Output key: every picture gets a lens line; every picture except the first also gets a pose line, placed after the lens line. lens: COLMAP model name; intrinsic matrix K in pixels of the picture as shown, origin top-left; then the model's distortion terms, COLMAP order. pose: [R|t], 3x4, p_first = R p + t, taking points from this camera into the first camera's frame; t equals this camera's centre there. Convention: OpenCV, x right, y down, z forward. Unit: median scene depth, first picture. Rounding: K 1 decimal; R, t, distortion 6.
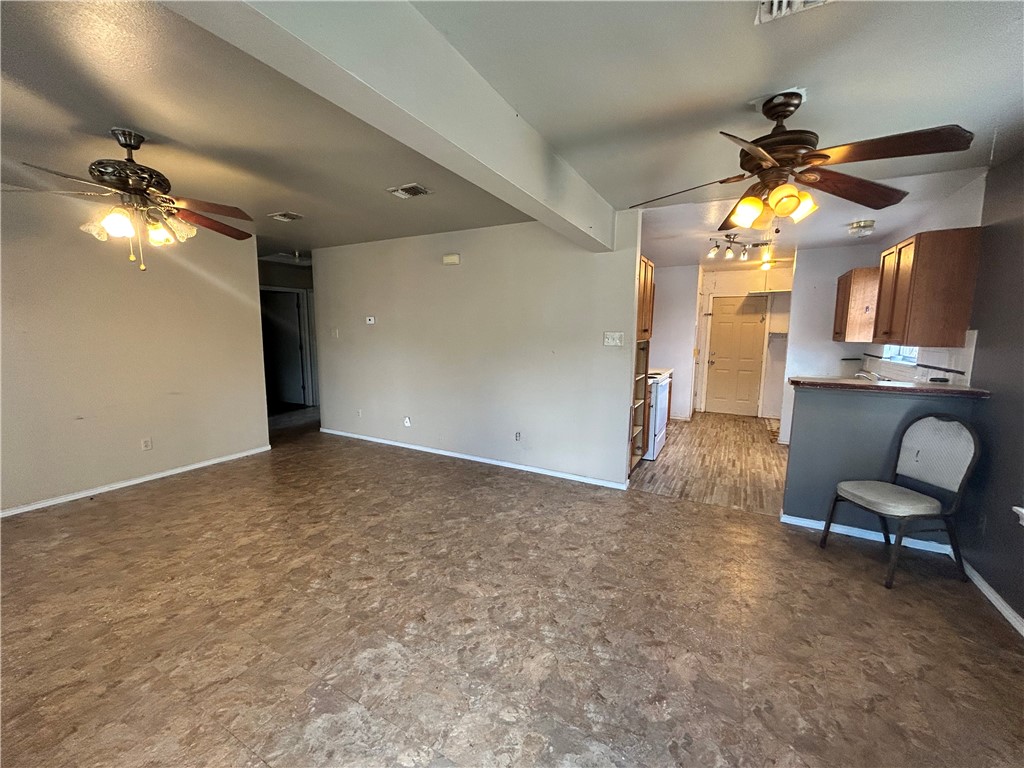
lens RADIAL K [[415.1, 0, 511.6], [0, 415.1, 386.2], [0, 0, 1]] dist [-0.001333, 0.000204]
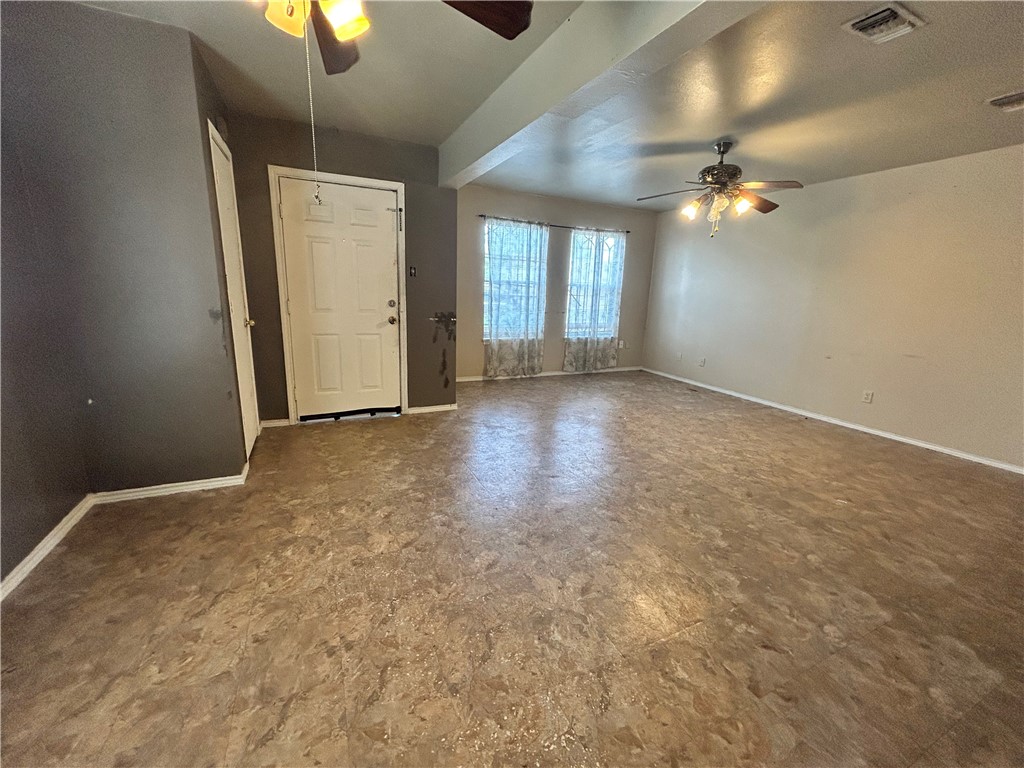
lens RADIAL K [[415.1, 0, 508.9], [0, 415.1, 382.4], [0, 0, 1]] dist [-0.001333, 0.000204]
pose [[-0.596793, 0.147772, -0.788671, 0.533310], [-0.149266, 0.945294, 0.290069, -0.070129], [0.788390, 0.290832, -0.542087, 0.904272]]
